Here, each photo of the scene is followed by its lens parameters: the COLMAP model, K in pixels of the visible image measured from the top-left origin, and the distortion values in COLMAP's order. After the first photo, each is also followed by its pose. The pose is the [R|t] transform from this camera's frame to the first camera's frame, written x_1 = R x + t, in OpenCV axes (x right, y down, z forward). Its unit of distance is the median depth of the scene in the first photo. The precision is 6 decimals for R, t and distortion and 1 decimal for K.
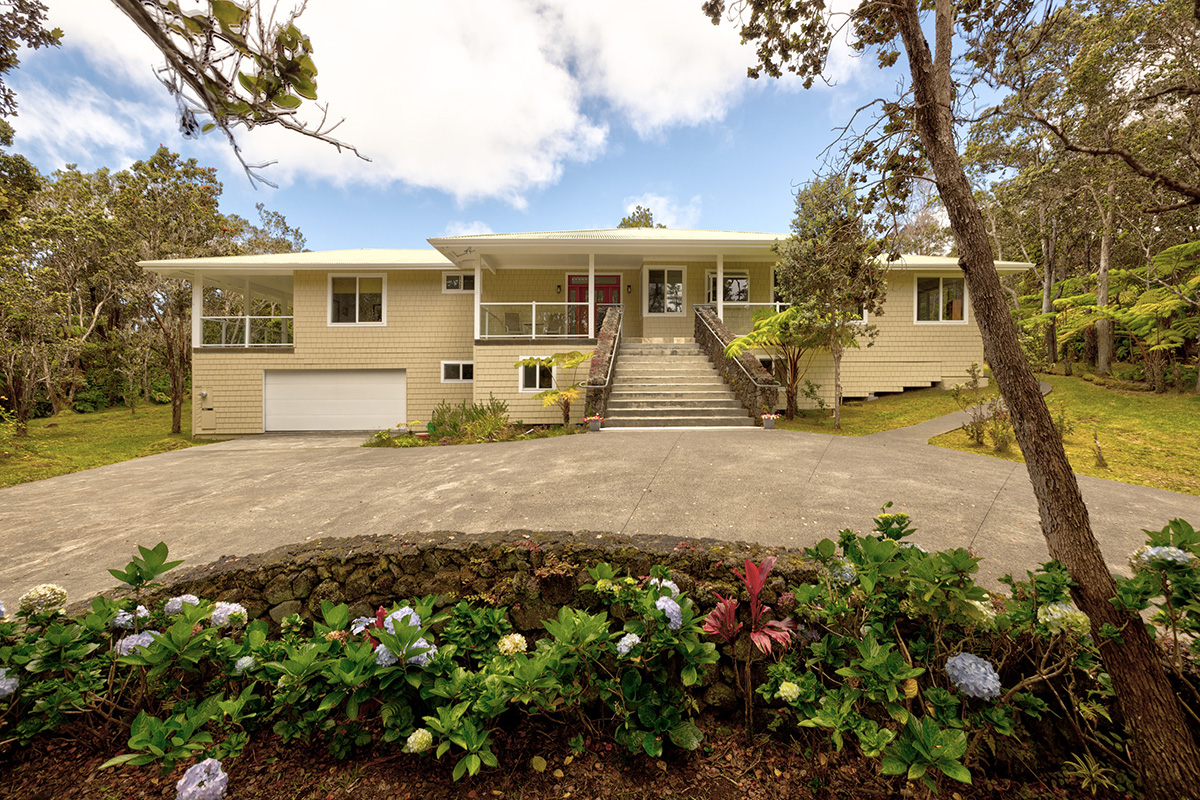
lens RADIAL K [[506.6, 0, 600.9], [0, 506.6, 389.4], [0, 0, 1]] dist [-0.000768, -0.000157]
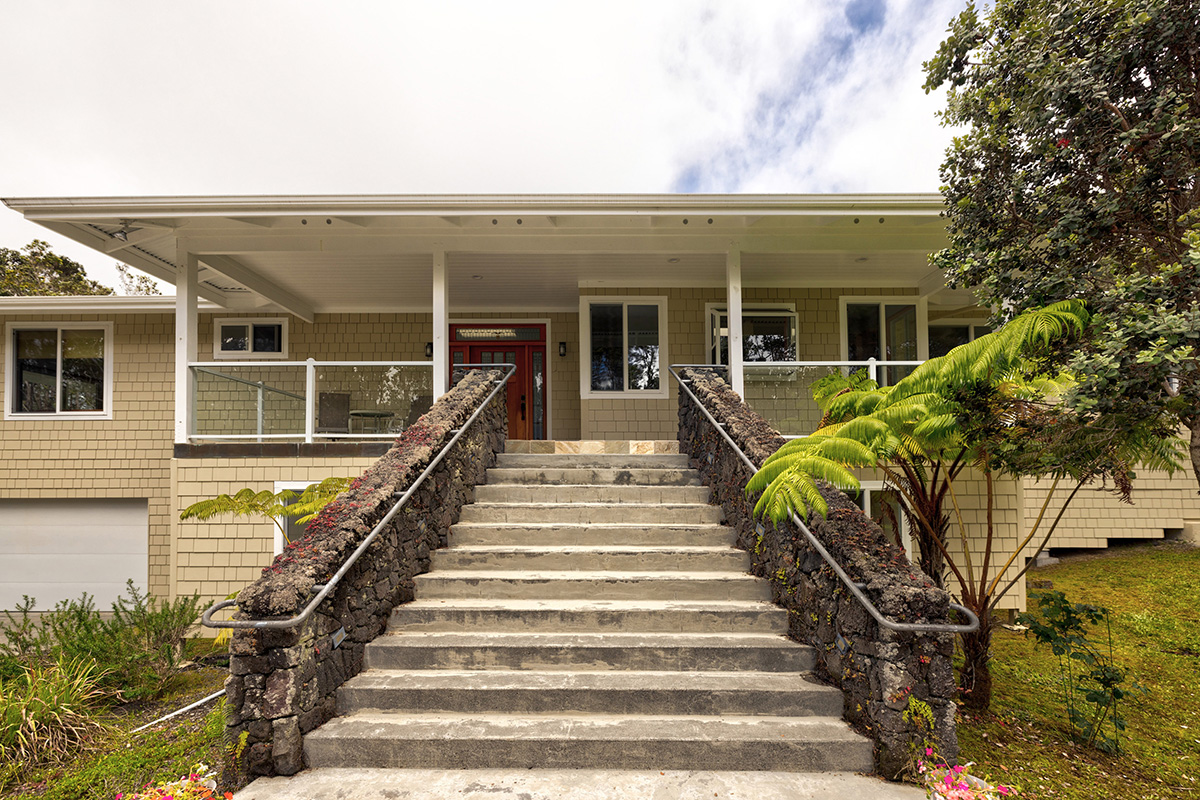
lens RADIAL K [[511.3, 0, 601.8], [0, 511.3, 432.8], [0, 0, 1]] dist [0.000248, 0.000026]
pose [[0.999209, 0.000914, -0.039755, 0.132678], [-0.005729, 0.992613, -0.121190, -0.053750], [0.039351, 0.121322, 0.991833, 0.547598]]
